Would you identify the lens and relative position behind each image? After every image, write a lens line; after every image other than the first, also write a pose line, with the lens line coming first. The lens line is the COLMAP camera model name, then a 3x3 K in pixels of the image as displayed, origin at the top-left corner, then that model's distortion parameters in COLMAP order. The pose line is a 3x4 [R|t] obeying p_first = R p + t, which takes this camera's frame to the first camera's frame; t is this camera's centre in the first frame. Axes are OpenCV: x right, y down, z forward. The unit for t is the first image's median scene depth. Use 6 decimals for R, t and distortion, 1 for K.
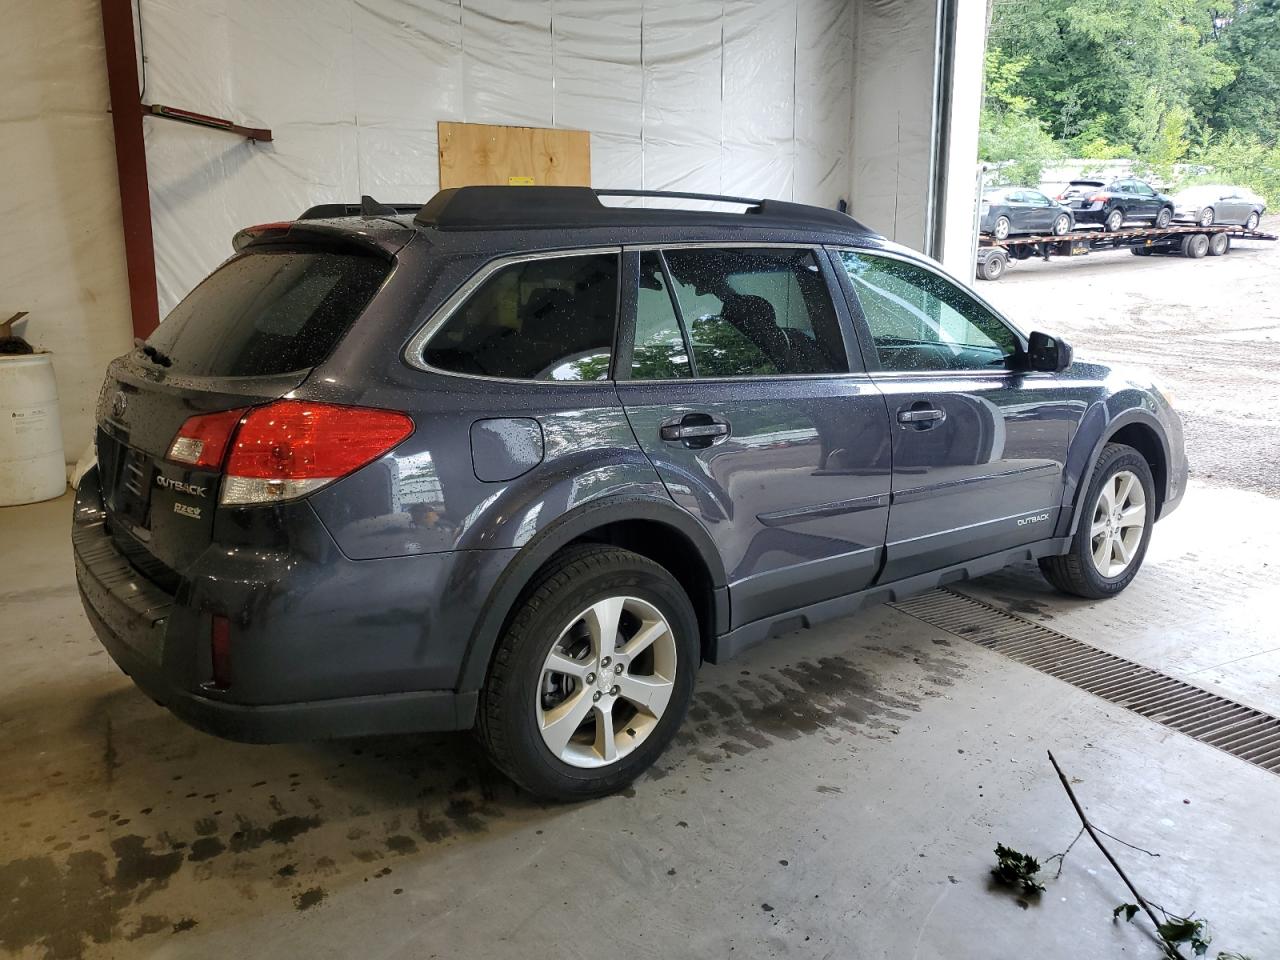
lens RADIAL K [[1030.8, 0, 640.0], [0, 1030.8, 480.0], [0, 0, 1]] dist [0.000381, 0.000574]
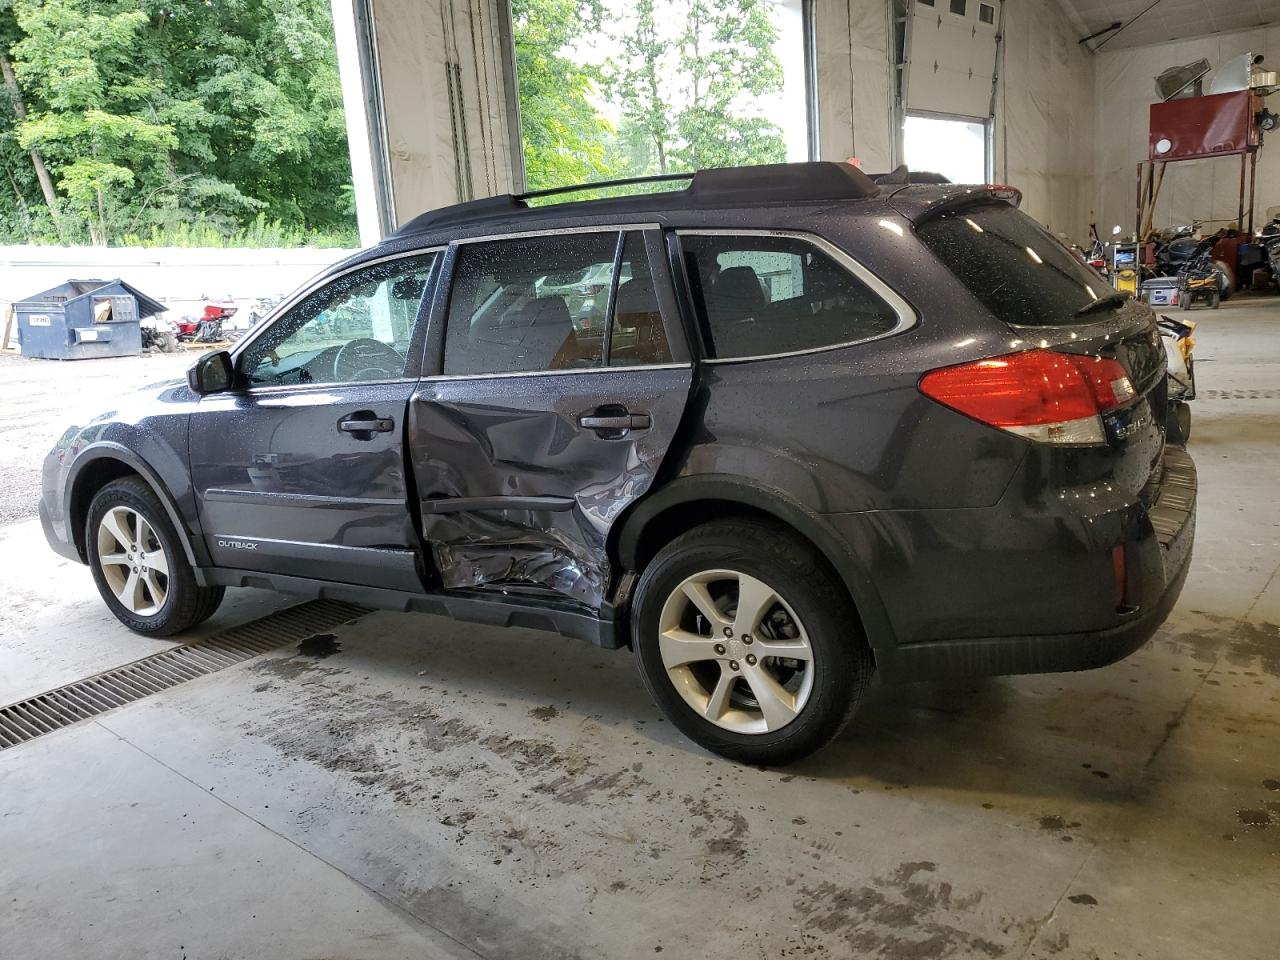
lens RADIAL K [[1030.8, 0, 640.0], [0, 1030.8, 480.0], [0, 0, 1]] dist [0.000381, 0.000574]
pose [[-0.397365, -0.168347, 0.902087, -1.166406], [0.237857, 0.930537, 0.278431, -0.334383], [-0.886298, 0.325207, -0.329721, 1.716653]]
